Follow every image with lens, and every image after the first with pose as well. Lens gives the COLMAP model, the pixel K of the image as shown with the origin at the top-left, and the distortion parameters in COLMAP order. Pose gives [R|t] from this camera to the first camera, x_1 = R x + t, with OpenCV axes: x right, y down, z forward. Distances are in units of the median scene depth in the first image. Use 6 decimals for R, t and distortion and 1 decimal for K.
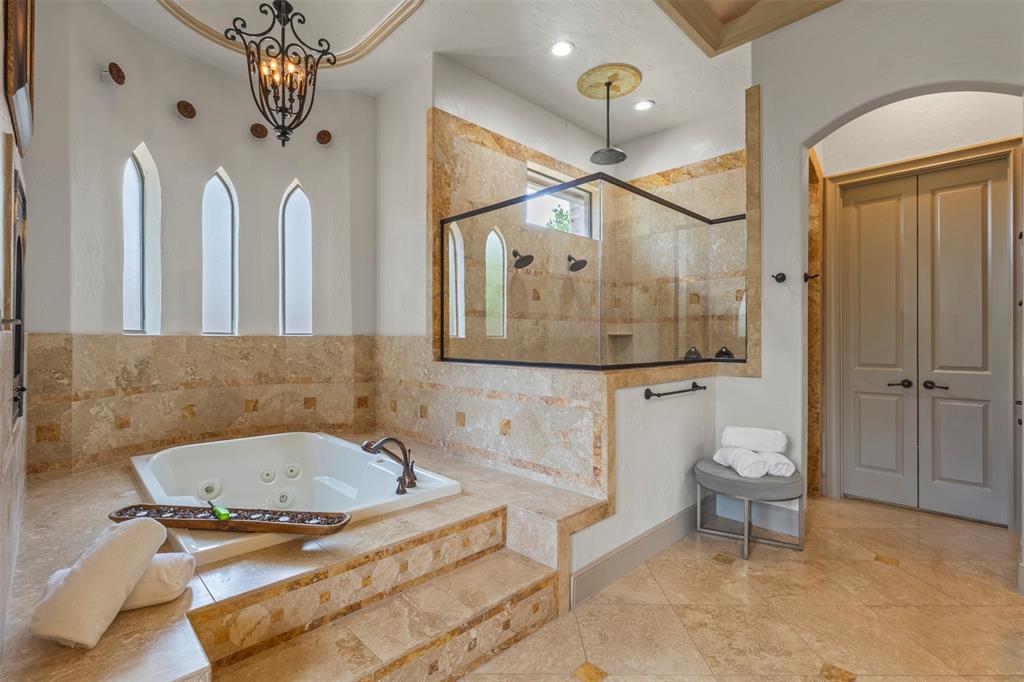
lens RADIAL K [[472.9, 0, 507.0], [0, 472.9, 340.4], [0, 0, 1]] dist [0.002426, -0.000329]
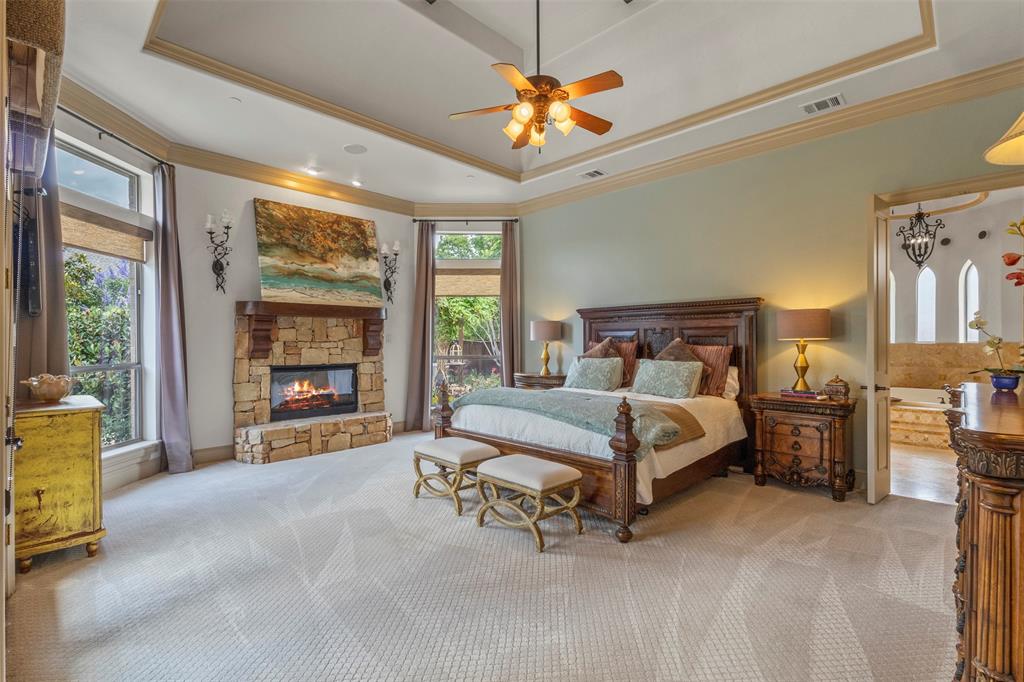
lens RADIAL K [[472.9, 0, 508.1], [0, 472.9, 345.9], [0, 0, 1]] dist [0.002426, -0.000329]
pose [[0.012954, 0.002222, -0.999914, 1.761120], [0.001278, 0.999997, 0.002239, -0.006243], [0.999915, -0.001307, 0.012951, -1.073300]]
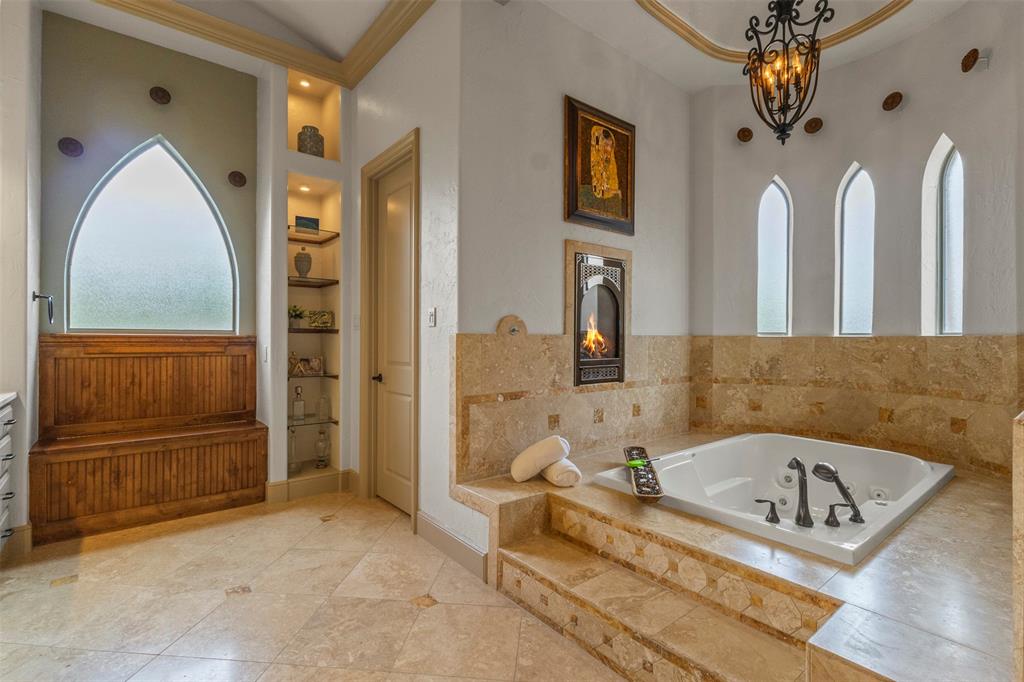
lens RADIAL K [[472.9, 0, 511.4], [0, 472.9, 339.8], [0, 0, 1]] dist [0.002426, -0.000329]
pose [[-0.095937, -0.001686, -0.995386, 0.489938], [-0.007492, 0.999971, -0.000971, 0.003265], [0.995359, 0.007364, -0.095947, 0.456800]]
